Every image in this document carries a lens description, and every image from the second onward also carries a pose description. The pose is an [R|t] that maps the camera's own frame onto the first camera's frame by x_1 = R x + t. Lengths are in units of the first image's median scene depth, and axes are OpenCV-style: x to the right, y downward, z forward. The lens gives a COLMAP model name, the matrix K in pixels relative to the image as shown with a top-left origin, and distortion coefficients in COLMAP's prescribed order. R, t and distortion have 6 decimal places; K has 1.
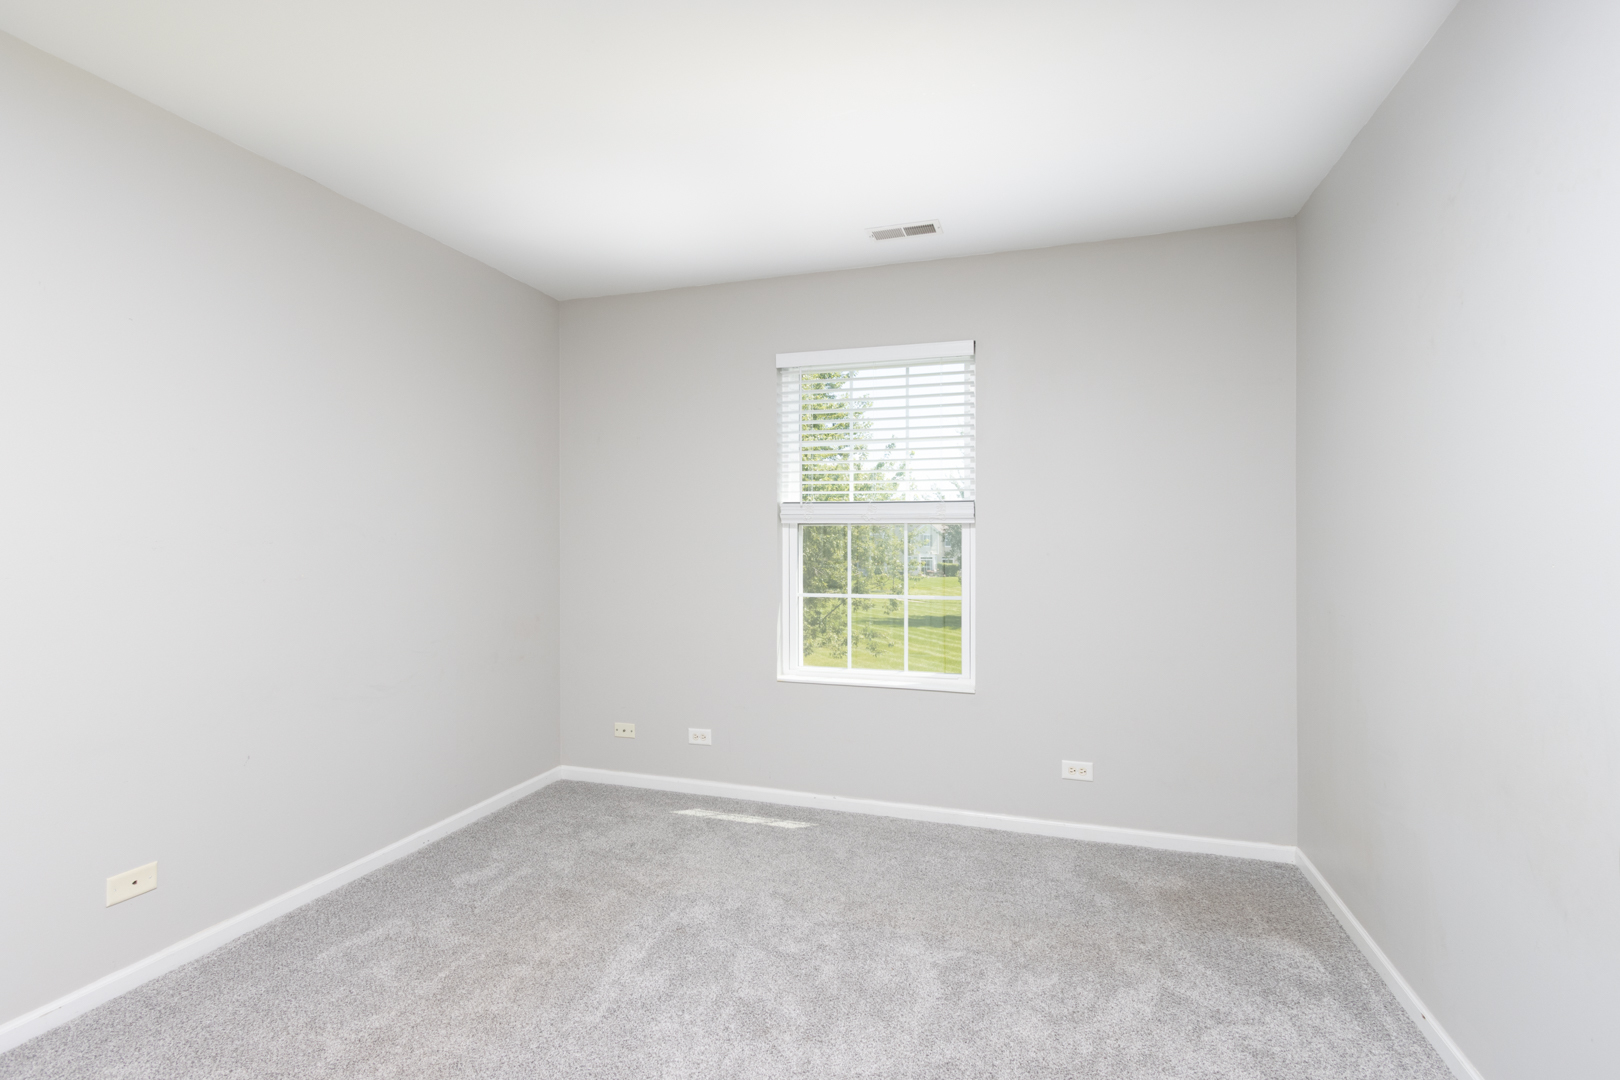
lens RADIAL K [[836.0, 0, 804.2], [0, 836.0, 546.2], [0, 0, 1]] dist [0.002666, 0.000057]
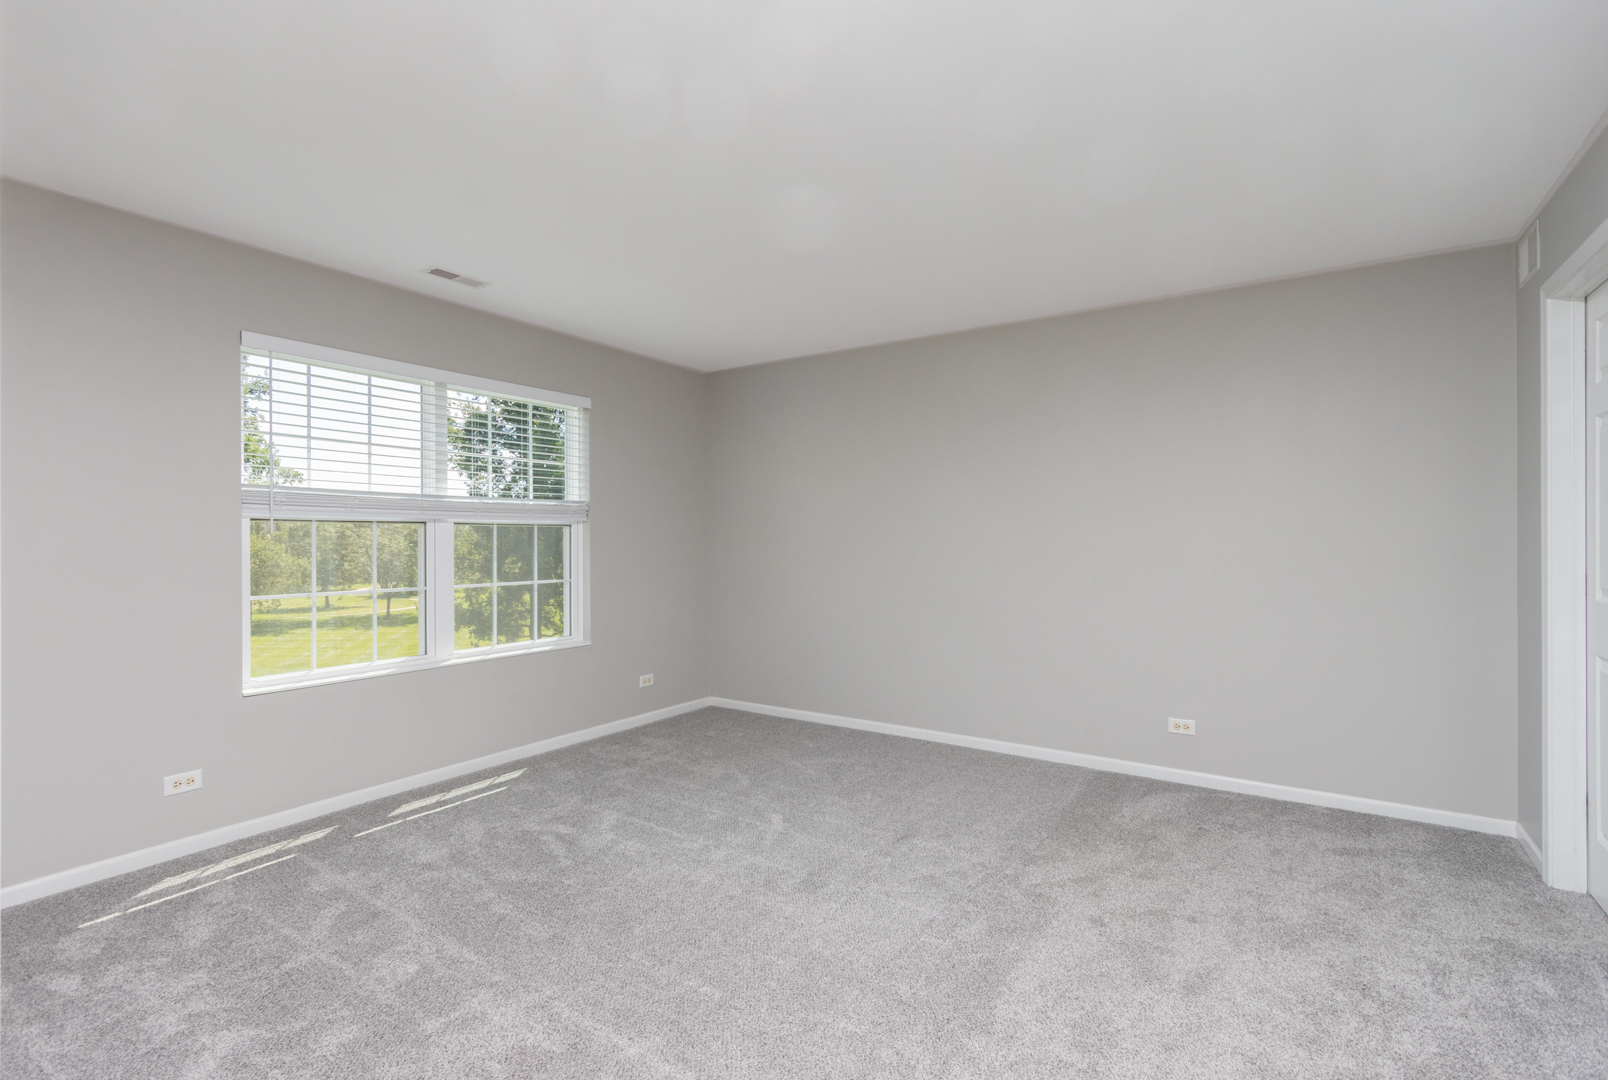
lens RADIAL K [[740.9, 0, 805.8], [0, 740.9, 537.1], [0, 0, 1]] dist [0.001516, 0.000390]
pose [[0.216584, 0.012248, 0.976187, -0.700681], [0.001435, 0.999916, -0.012864, 0.003838], [-0.976263, 0.004187, 0.216549, 0.260180]]
